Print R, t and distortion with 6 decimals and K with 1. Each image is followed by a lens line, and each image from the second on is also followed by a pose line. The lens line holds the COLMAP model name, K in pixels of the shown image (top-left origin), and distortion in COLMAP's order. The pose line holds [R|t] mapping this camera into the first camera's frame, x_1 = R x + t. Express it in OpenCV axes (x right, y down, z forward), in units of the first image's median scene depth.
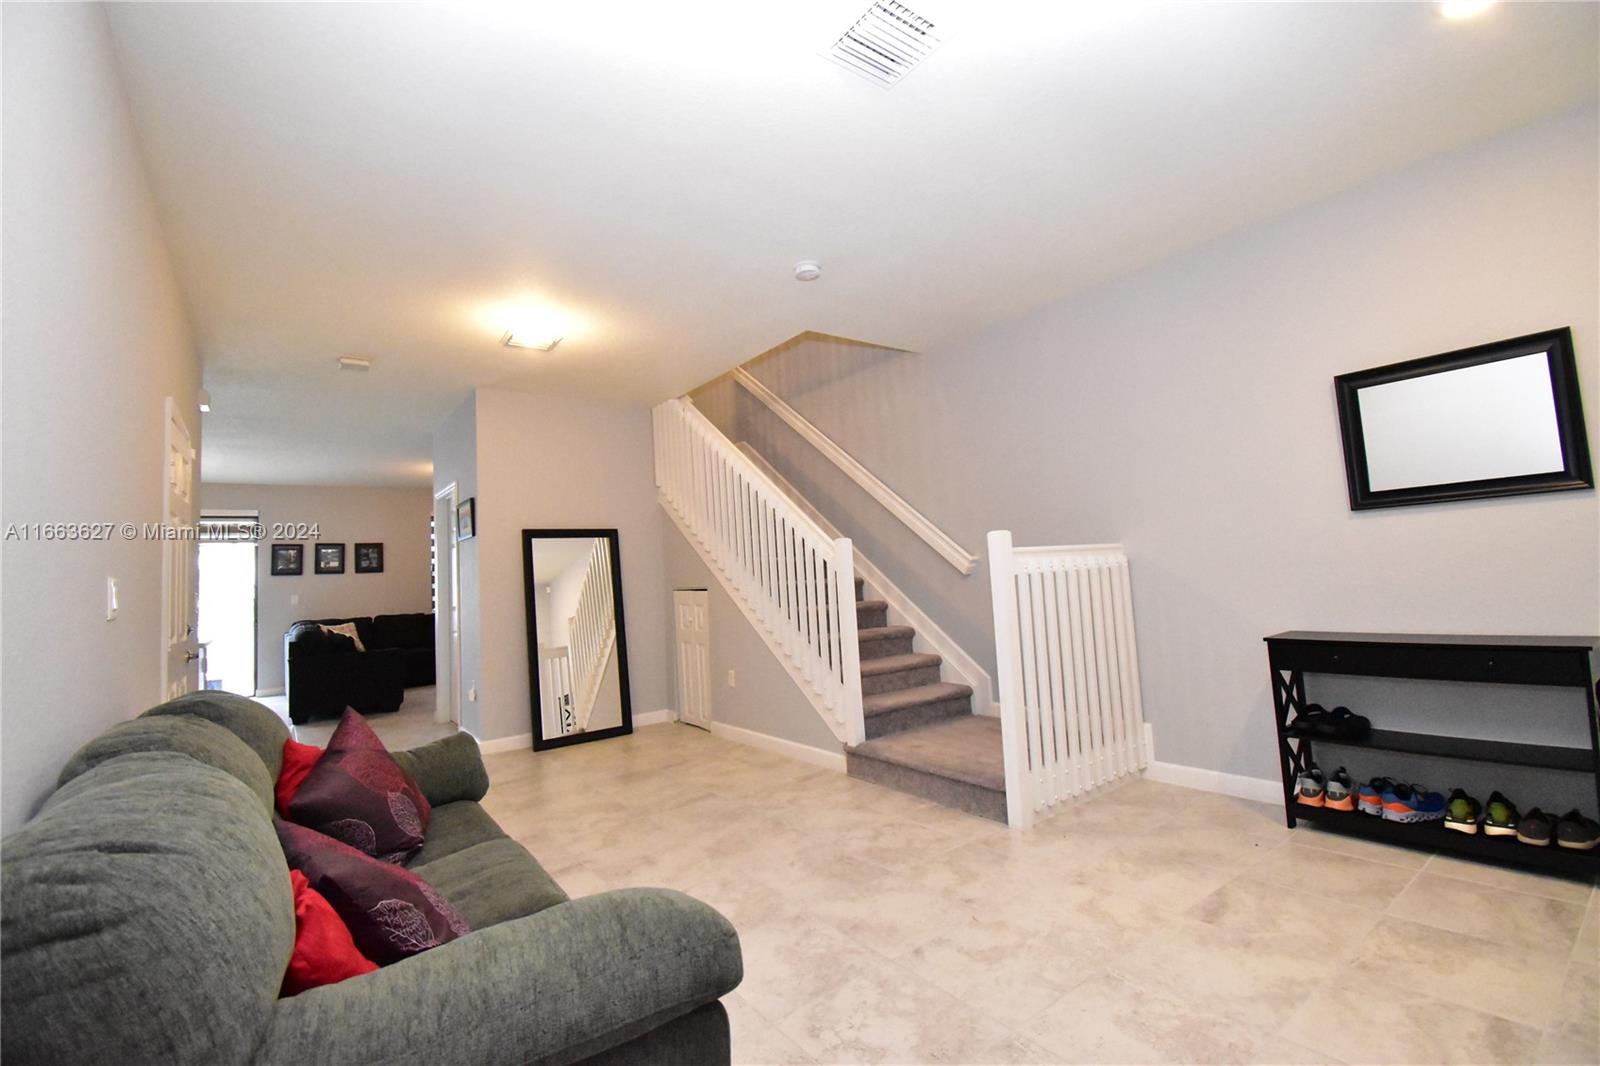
lens RADIAL K [[703.8, 0, 808.4], [0, 703.8, 526.7], [0, 0, 1]] dist [0.002583, -0.011945]
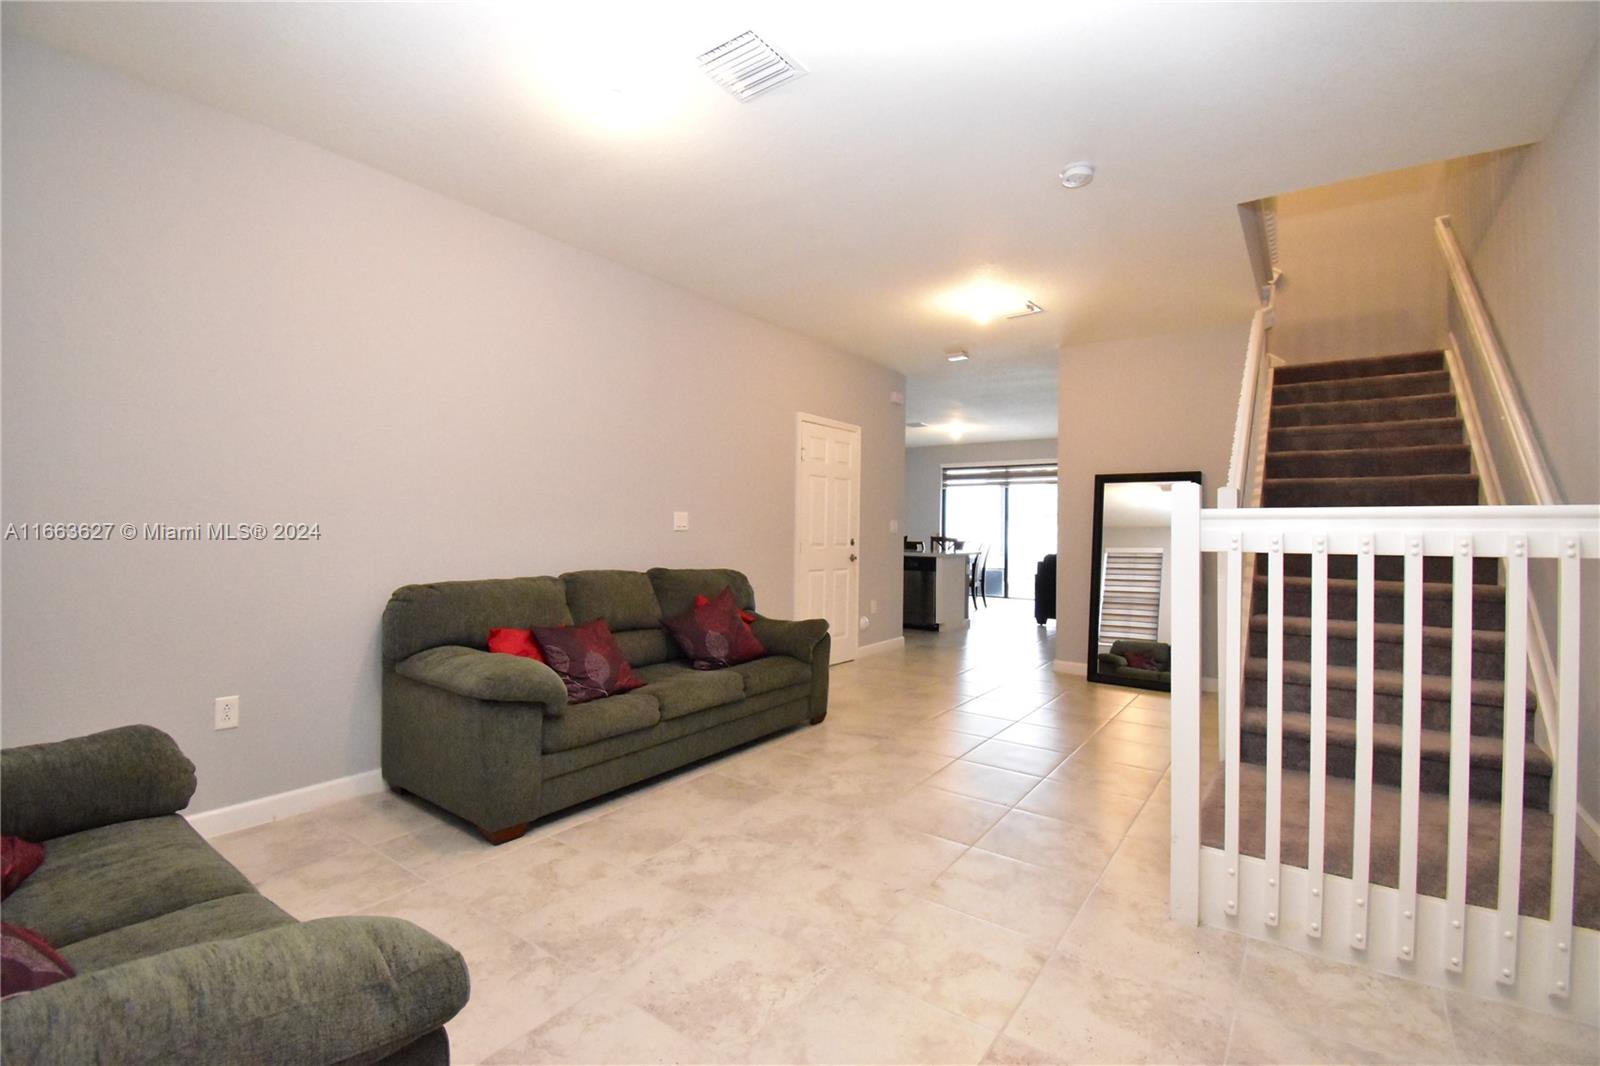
lens RADIAL K [[703.8, 0, 806.0], [0, 703.8, 528.0], [0, 0, 1]] dist [0.002583, -0.011945]
pose [[0.304415, 0.058739, -0.950727, 0.852246], [0.032086, 0.996898, 0.071866, -0.011493], [0.951999, -0.052382, 0.301586, 0.477621]]
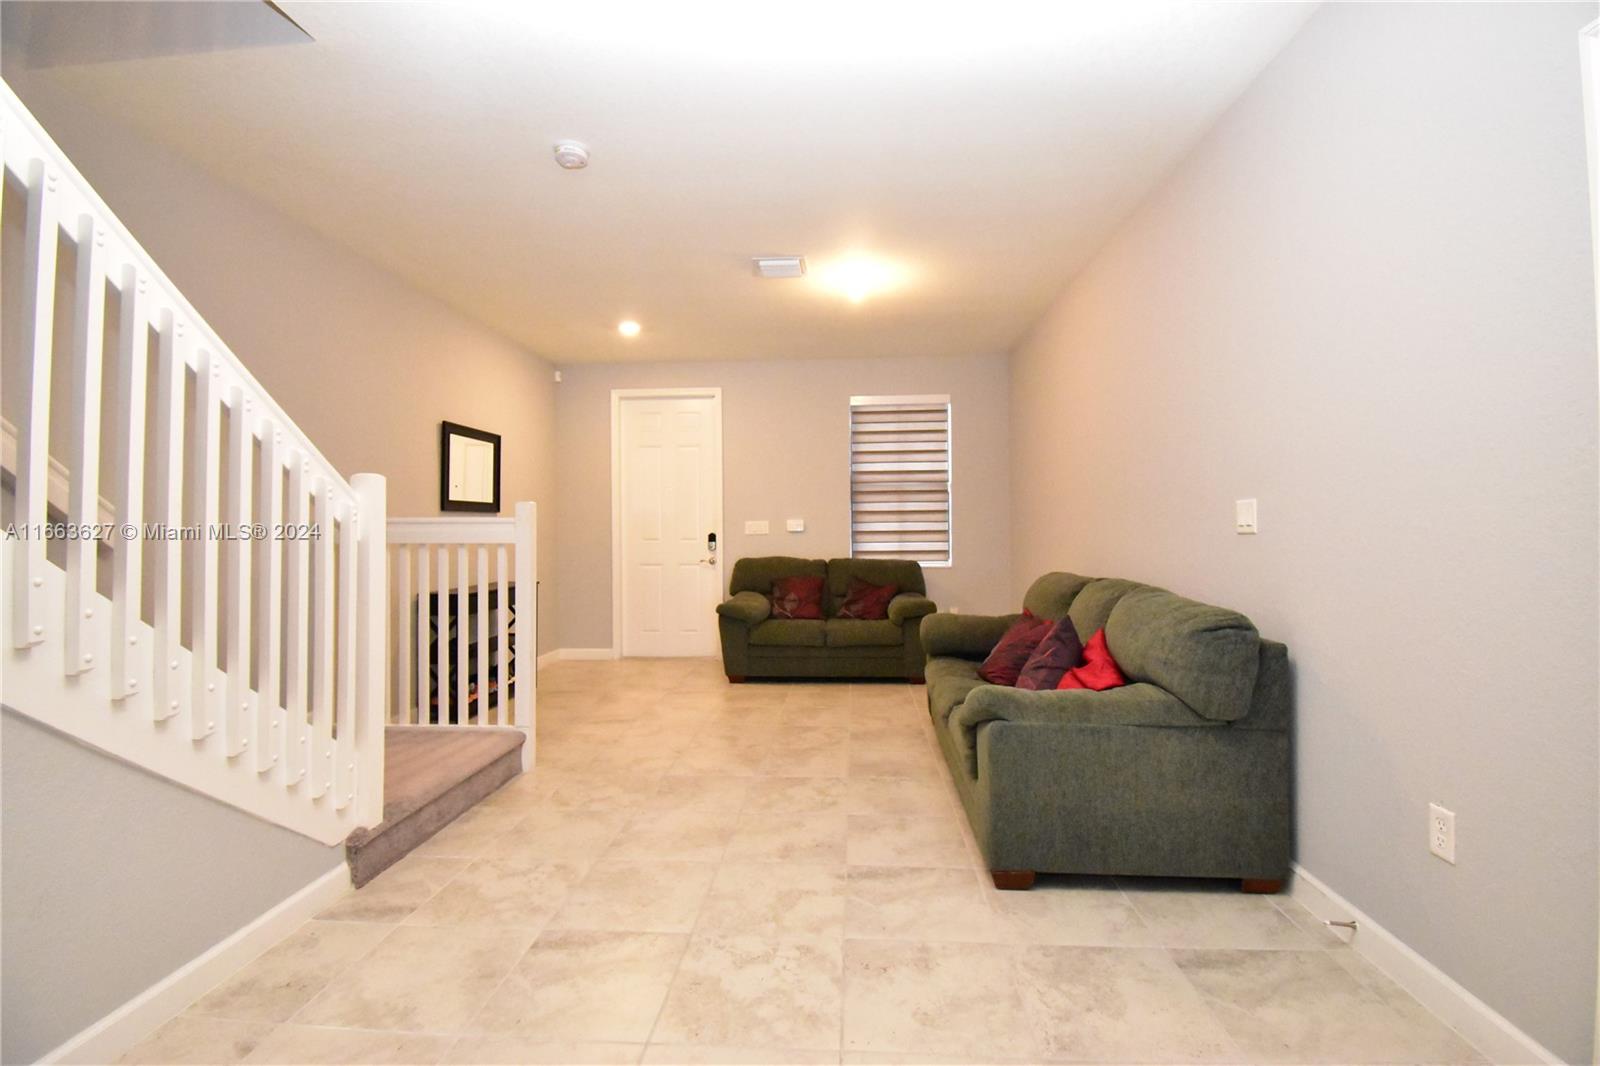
lens RADIAL K [[703.8, 0, 828.9], [0, 703.8, 527.0], [0, 0, 1]] dist [0.002583, -0.011945]
pose [[-0.776642, 0.062002, 0.626883, -0.826725], [0.003577, 0.995563, -0.094034, 0.159792], [-0.629931, -0.070789, -0.773418, 1.650773]]
